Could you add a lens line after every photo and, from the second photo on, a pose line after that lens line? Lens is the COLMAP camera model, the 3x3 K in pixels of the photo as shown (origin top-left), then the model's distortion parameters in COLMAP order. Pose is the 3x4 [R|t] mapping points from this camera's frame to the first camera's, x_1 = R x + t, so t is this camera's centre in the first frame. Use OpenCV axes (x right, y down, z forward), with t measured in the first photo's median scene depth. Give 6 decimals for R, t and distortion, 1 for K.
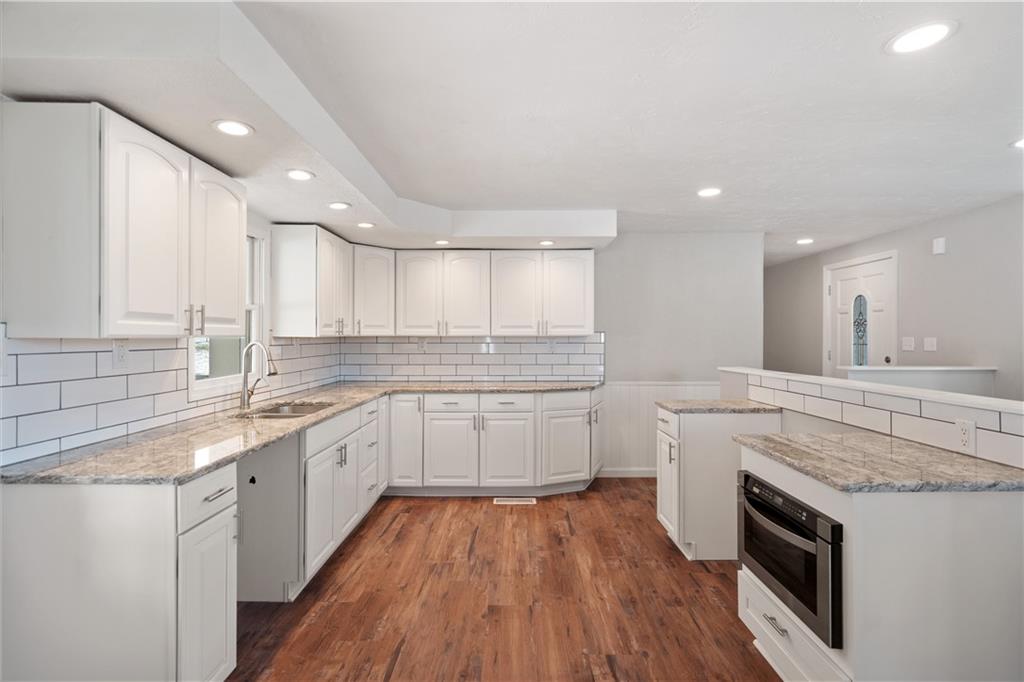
lens RADIAL K [[479.5, 0, 517.4], [0, 479.5, 338.4], [0, 0, 1]] dist [0.000140, 0.000029]
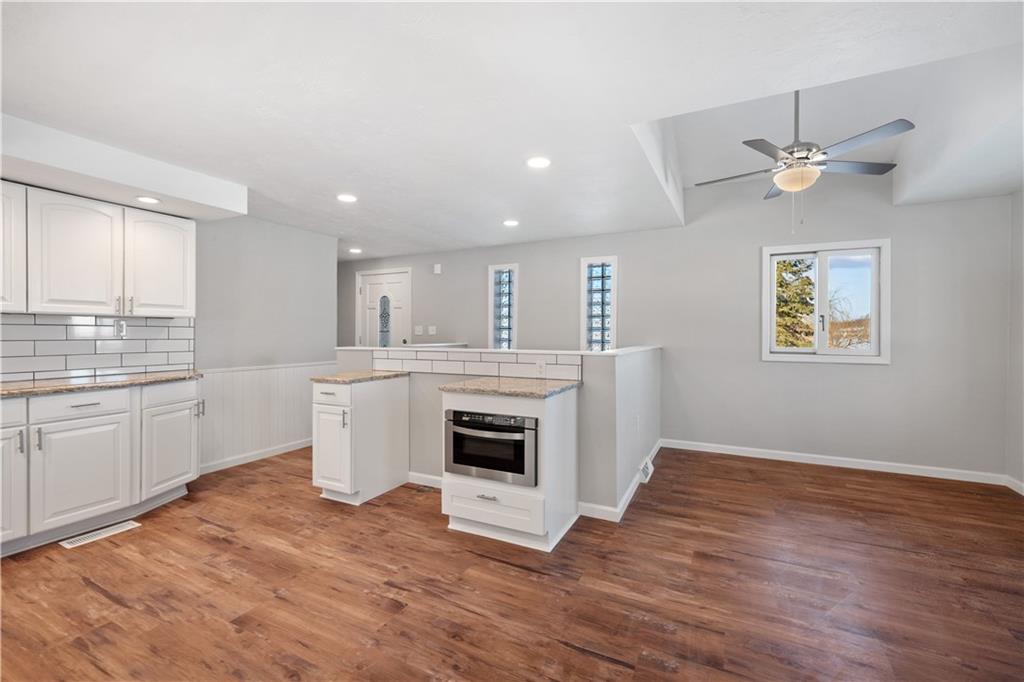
lens RADIAL K [[434.5, 0, 510.1], [0, 434.5, 336.9], [0, 0, 1]] dist [0.001576, 0.000870]
pose [[0.460598, -0.004301, 0.887598, -0.339793], [-0.003209, 0.999974, 0.006511, 0.026763], [-0.887603, -0.005847, 0.460572, 0.131370]]
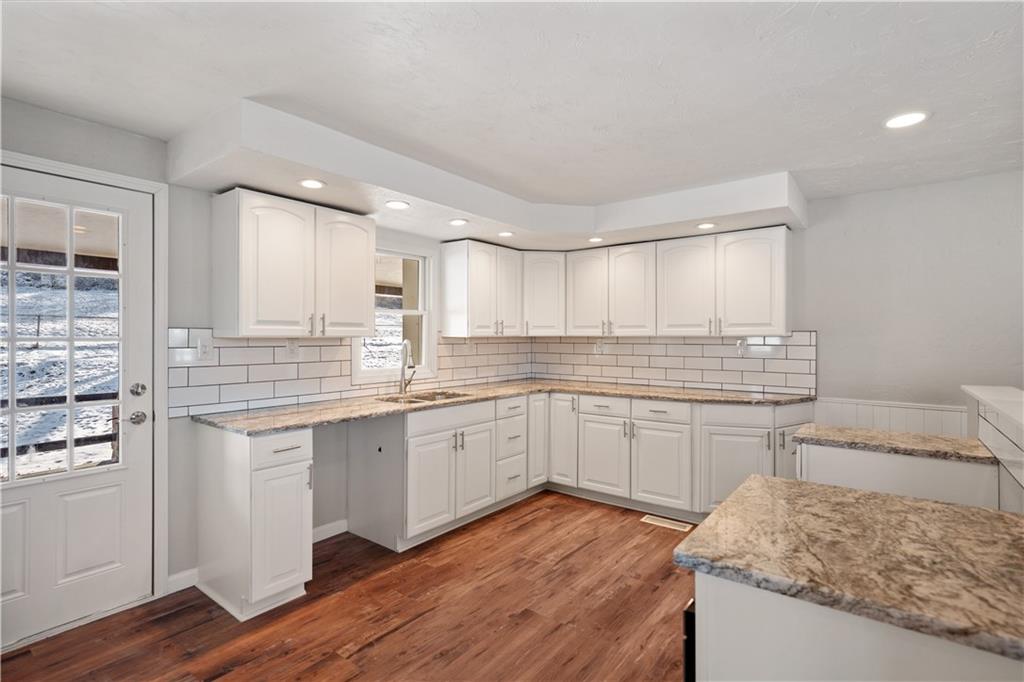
lens RADIAL K [[496.3, 0, 518.0], [0, 496.3, 337.5], [0, 0, 1]] dist [-0.000194, 0.000131]
pose [[0.795207, 0.001983, -0.606335, 0.358635], [-0.003395, 0.999994, -0.001183, -0.000851], [0.606328, 0.002999, 0.795209, 0.114225]]
